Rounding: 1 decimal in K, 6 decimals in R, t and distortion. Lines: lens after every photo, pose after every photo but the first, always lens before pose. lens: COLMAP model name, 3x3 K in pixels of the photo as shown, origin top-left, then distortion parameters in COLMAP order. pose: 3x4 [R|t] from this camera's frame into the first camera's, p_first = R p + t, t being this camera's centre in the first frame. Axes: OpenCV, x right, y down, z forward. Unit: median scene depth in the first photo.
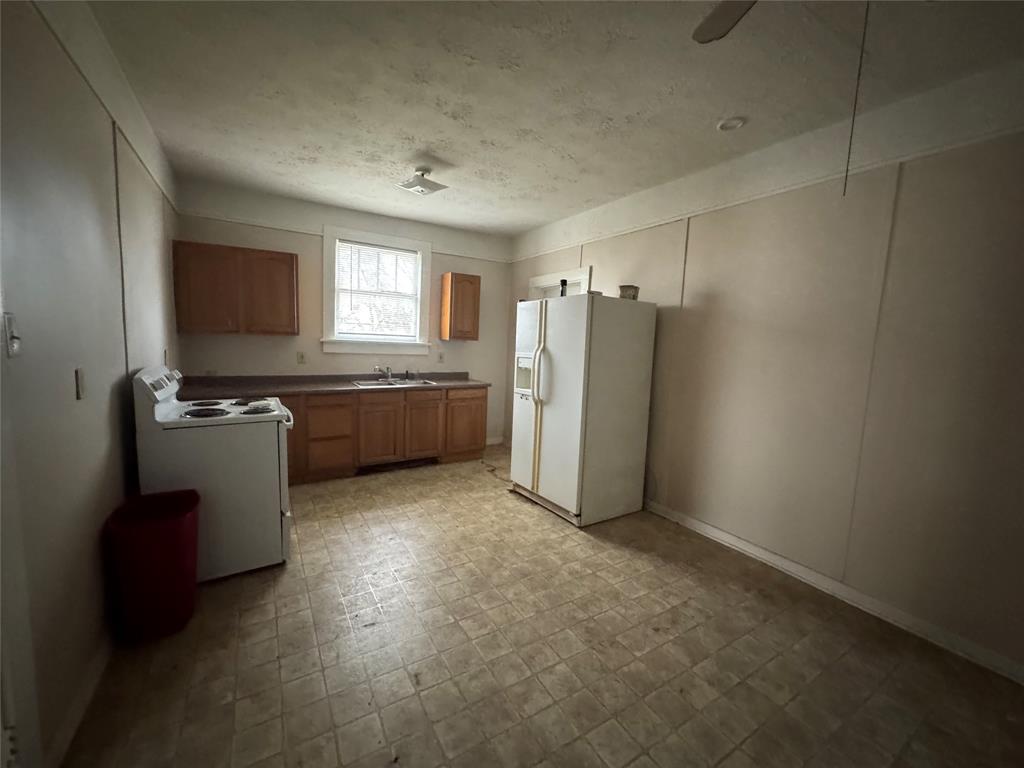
lens RADIAL K [[397.2, 0, 512.0], [0, 397.2, 384.0], [0, 0, 1]] dist [-0.029253, 0.000289]
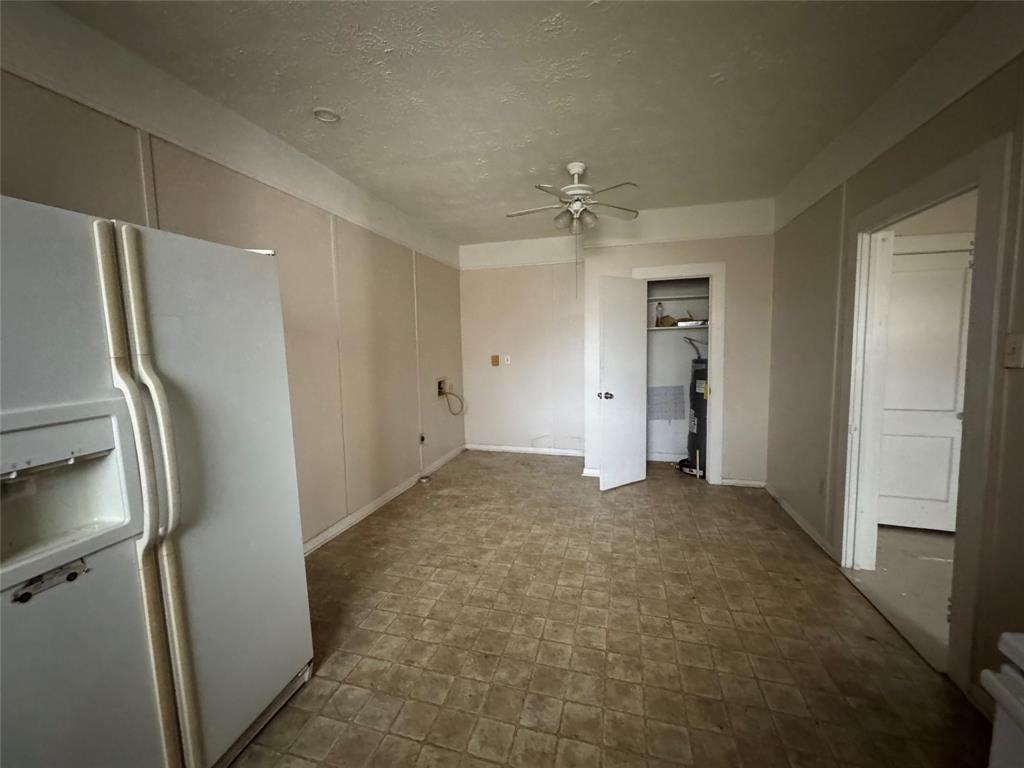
lens RADIAL K [[397.2, 0, 512.0], [0, 397.2, 384.0], [0, 0, 1]] dist [-0.029253, 0.000289]
pose [[-0.677296, -0.102153, 0.728584, -0.620461], [0.075056, 0.975553, 0.206552, -0.222399], [-0.731872, 0.194581, -0.653071, 1.713080]]
